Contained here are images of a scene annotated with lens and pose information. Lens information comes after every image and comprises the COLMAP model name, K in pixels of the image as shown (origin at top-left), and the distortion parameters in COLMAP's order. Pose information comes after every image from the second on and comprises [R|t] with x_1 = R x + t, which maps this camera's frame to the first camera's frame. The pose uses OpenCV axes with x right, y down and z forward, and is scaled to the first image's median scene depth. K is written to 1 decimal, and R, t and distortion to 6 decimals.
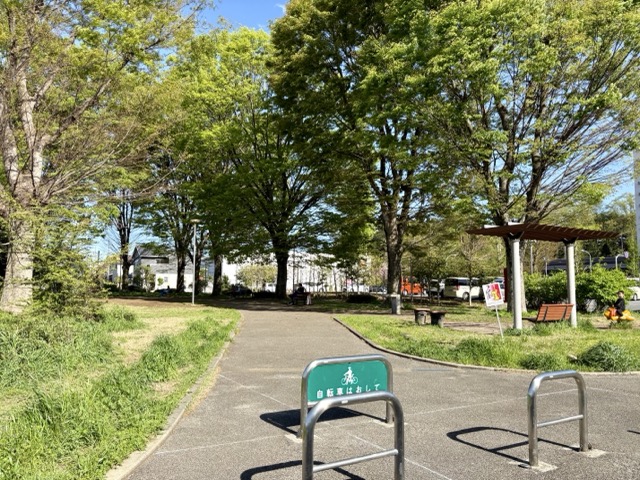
lens RADIAL K [[482.3, 0, 319.2], [0, 482.3, 239.5], [0, 0, 1]] dist [0.009245, -0.002370]
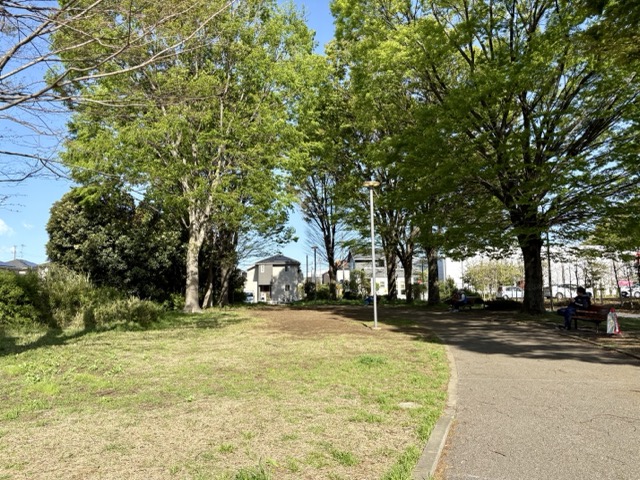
lens RADIAL K [[482.3, 0, 318.1], [0, 482.3, 240.6], [0, 0, 1]] dist [0.009245, -0.002370]
pose [[0.892433, -0.060863, -0.447055, -0.029270], [0.057944, 0.998115, -0.020215, 0.019731], [0.447443, -0.007864, 0.894278, 0.223047]]
